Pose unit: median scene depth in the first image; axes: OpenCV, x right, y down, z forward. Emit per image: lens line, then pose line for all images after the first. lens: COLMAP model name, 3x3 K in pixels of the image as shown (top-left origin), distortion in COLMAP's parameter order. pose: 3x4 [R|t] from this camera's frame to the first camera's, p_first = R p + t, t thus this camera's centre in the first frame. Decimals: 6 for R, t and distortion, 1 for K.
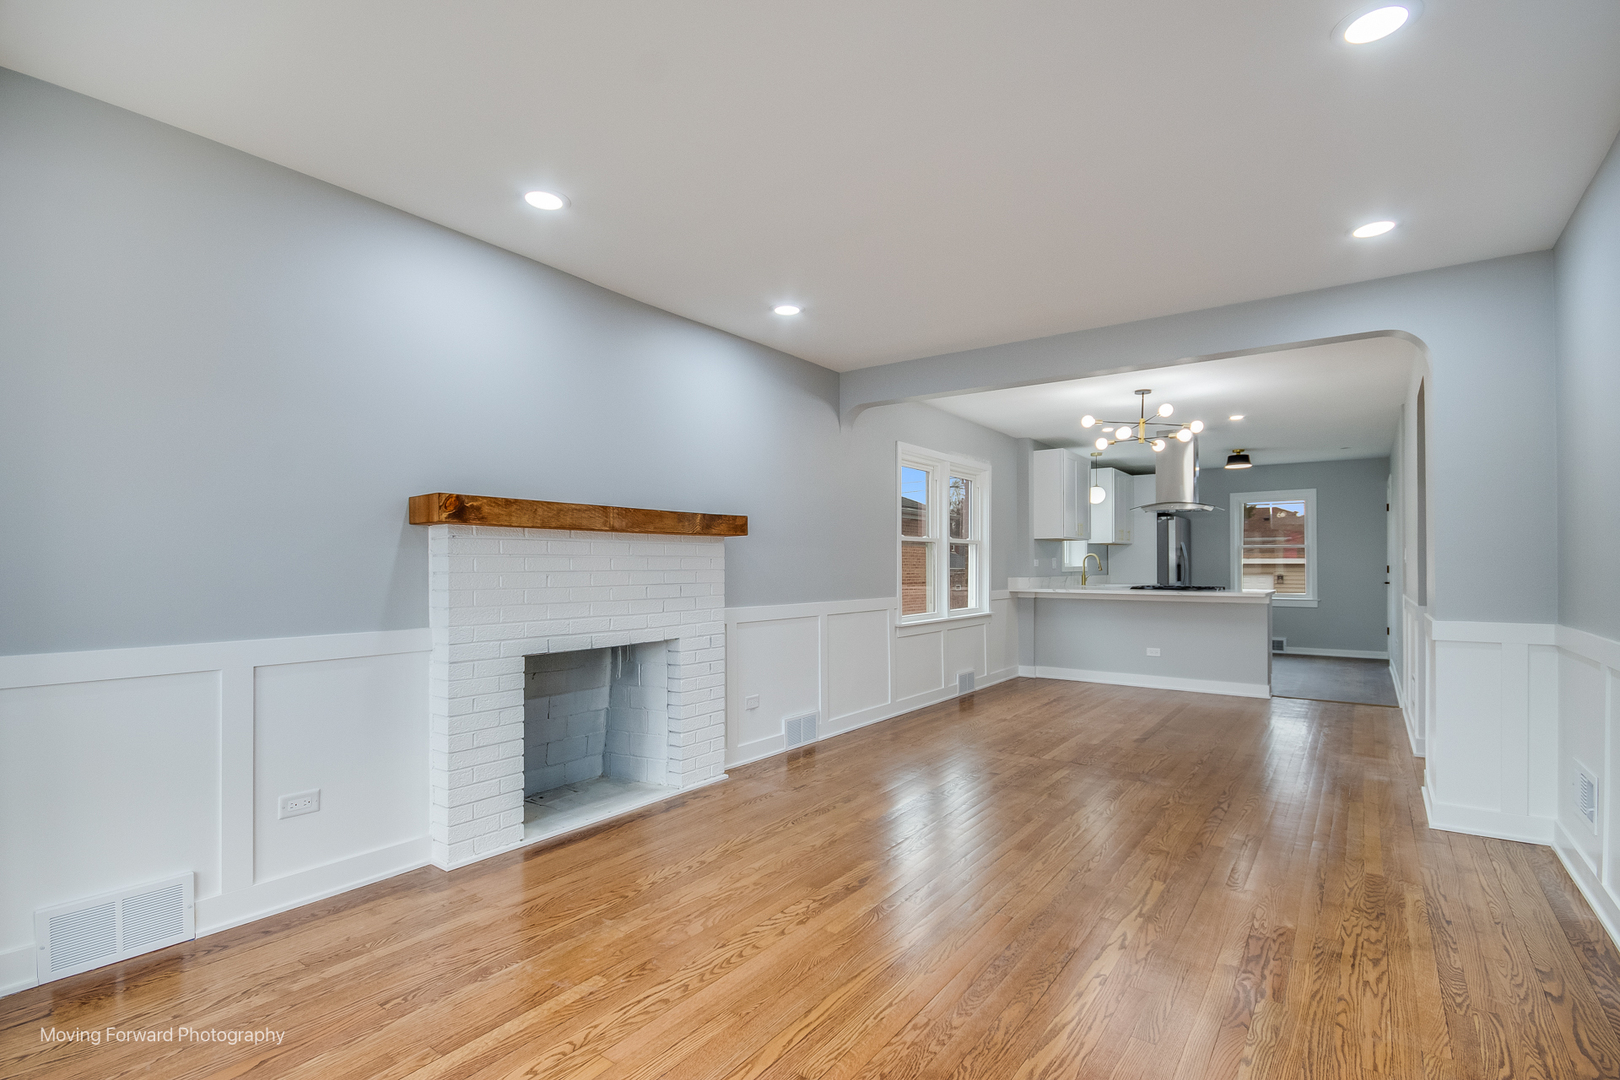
lens RADIAL K [[761.3, 0, 804.5], [0, 761.3, 553.4], [0, 0, 1]] dist [-0.002363, -0.000574]
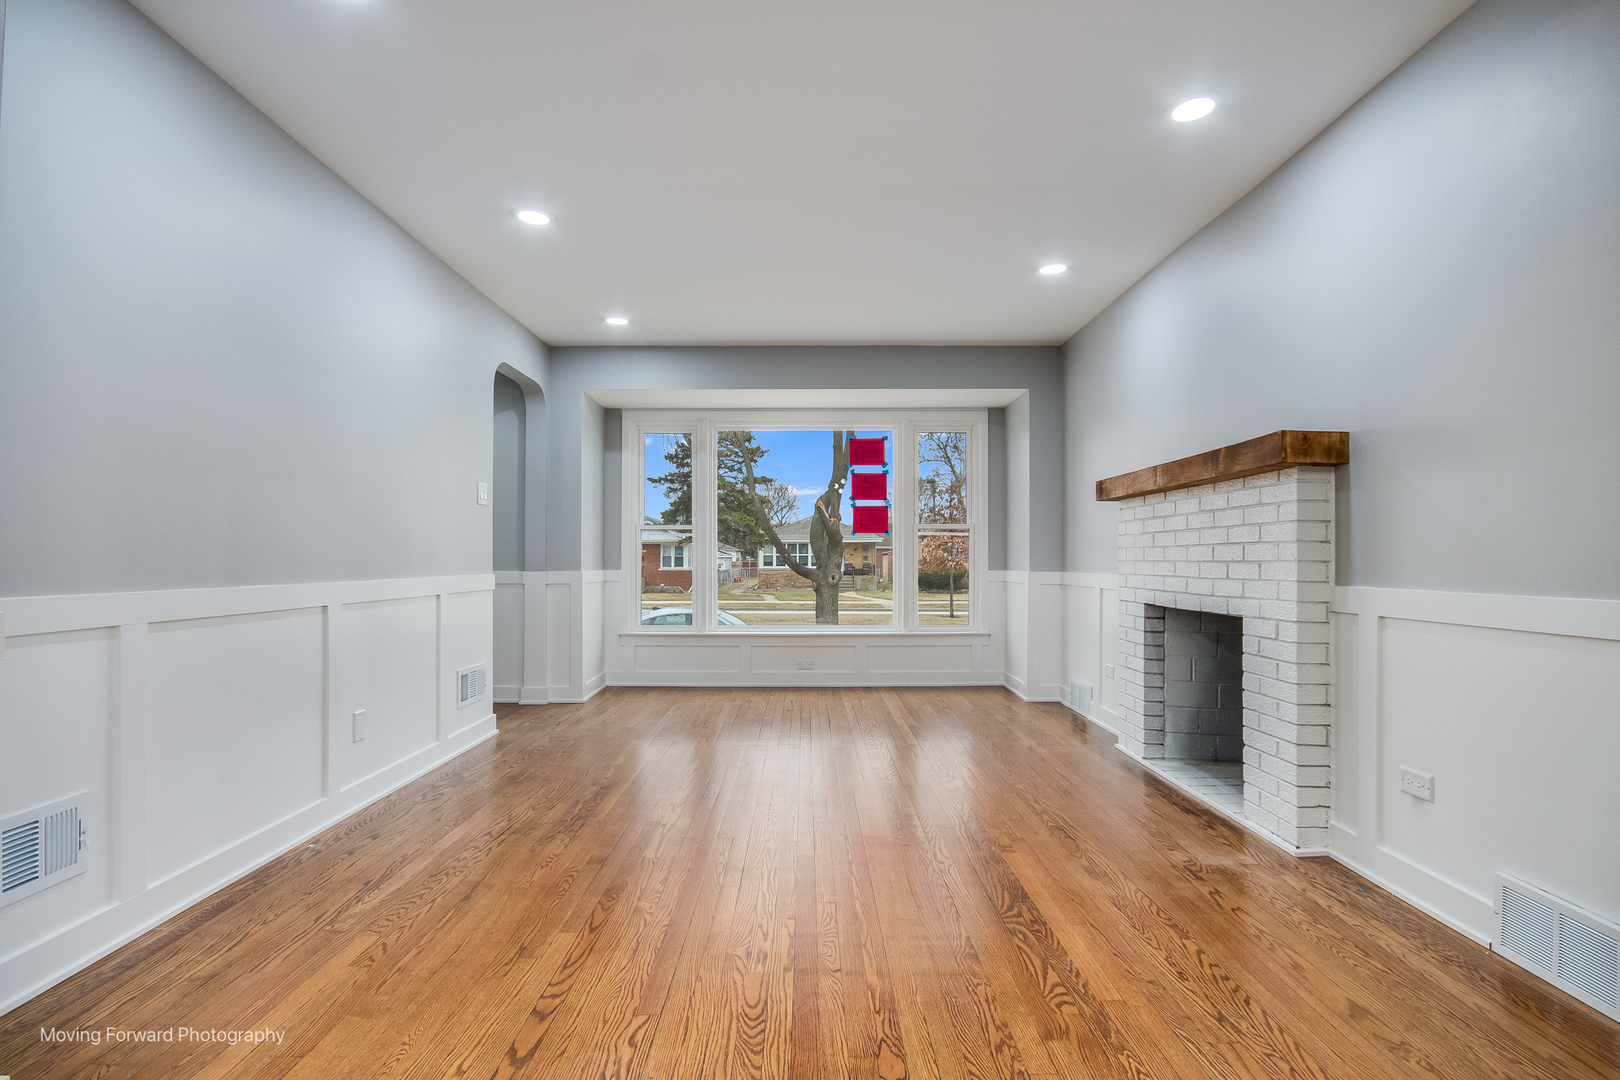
lens RADIAL K [[799.0, 0, 810.0], [0, 799.0, 540.0], [0, 0, 1]] dist [0.001063, -0.000152]
pose [[-0.800165, -0.014826, -0.599596, 0.725301], [0.007658, 0.999360, -0.034931, 0.068653], [0.599730, -0.032542, -0.799540, 1.540357]]
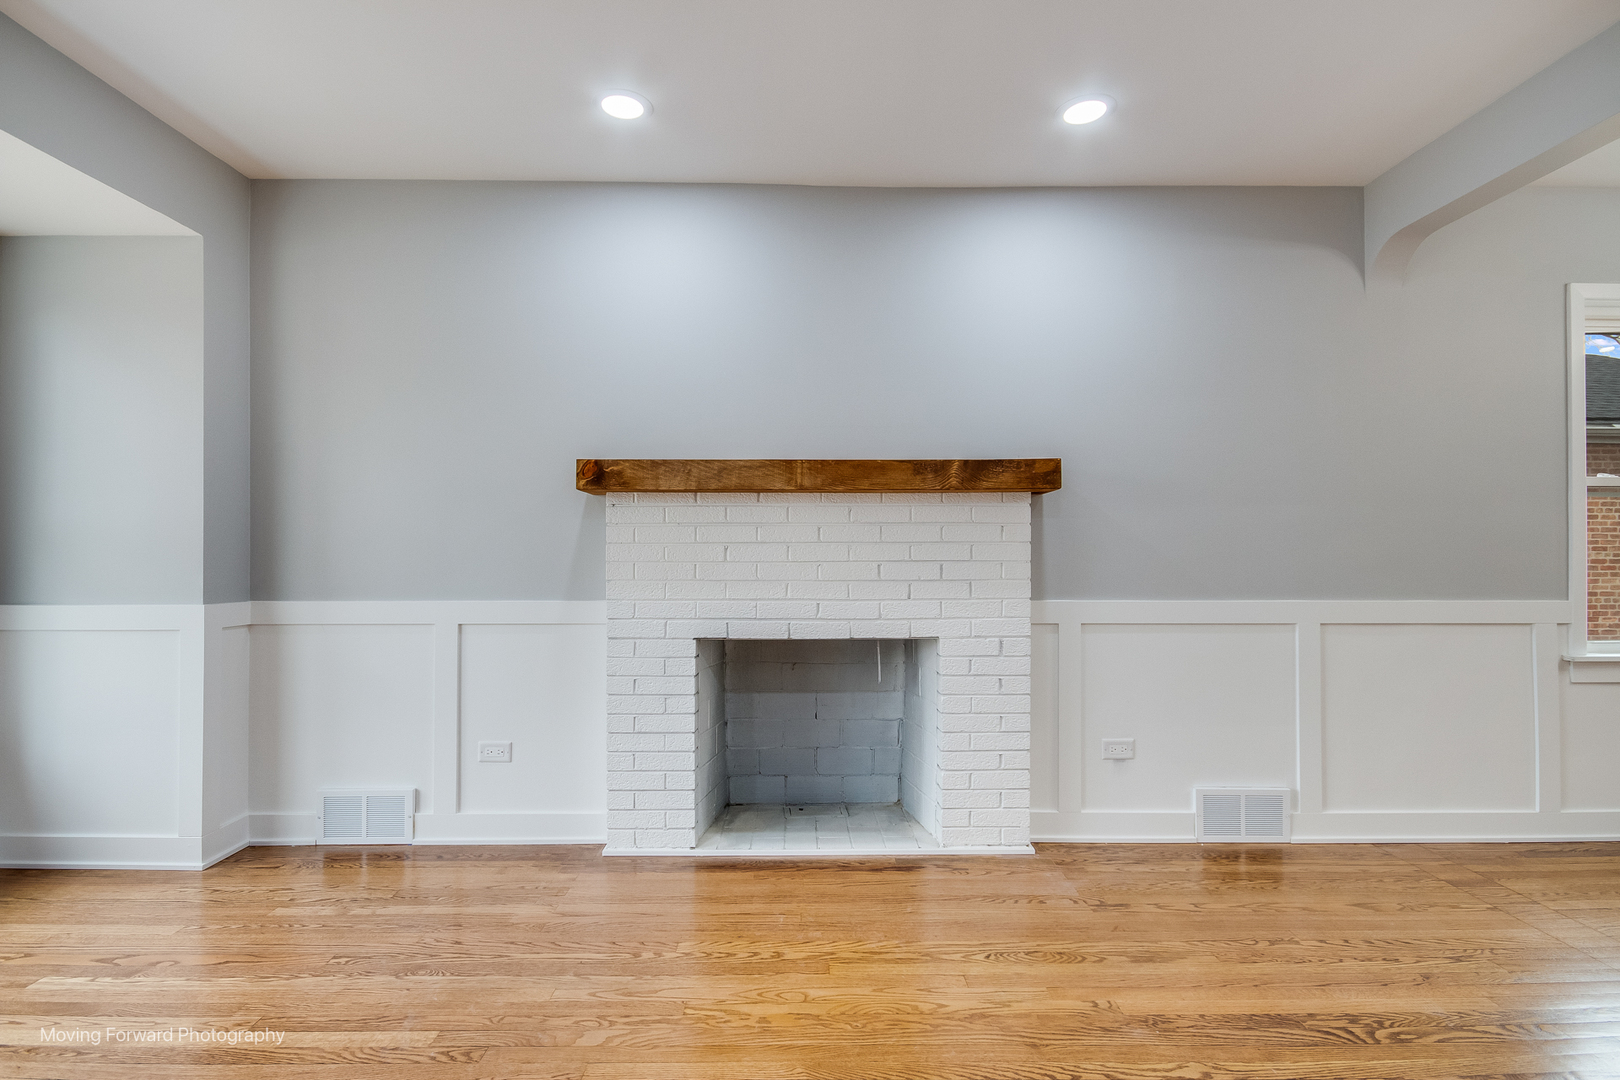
lens RADIAL K [[794.3, 0, 805.8], [0, 794.3, 547.2], [0, 0, 1]] dist [0.003194, 0.000039]
pose [[0.601938, -0.004766, -0.798529, 0.401068], [0.012336, 0.999918, 0.003331, 0.025552], [0.798448, -0.011856, 0.601948, 0.505015]]
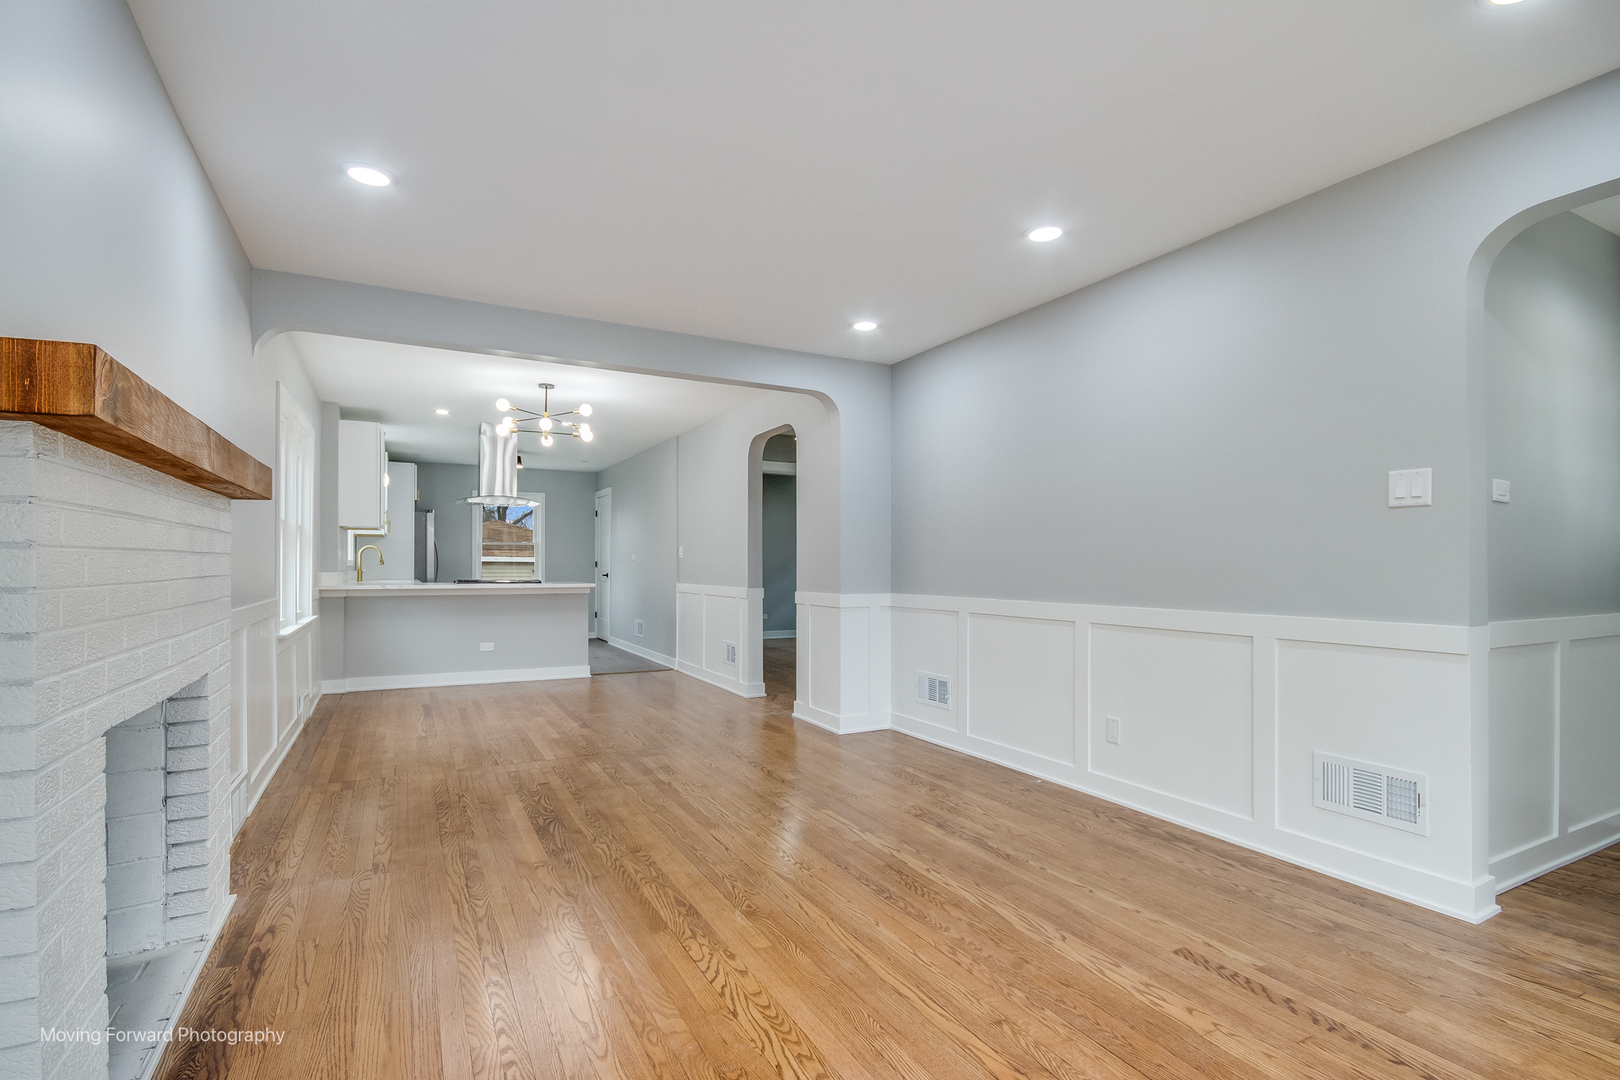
lens RADIAL K [[779.7, 0, 814.3], [0, 779.7, 551.9], [0, 0, 1]] dist [-0.000391, 0.000001]
pose [[0.430297, 0.015539, 0.902553, -0.555442], [-0.015075, 0.999836, -0.010027, 0.022304], [-0.902561, -0.009291, 0.430461, 0.384435]]
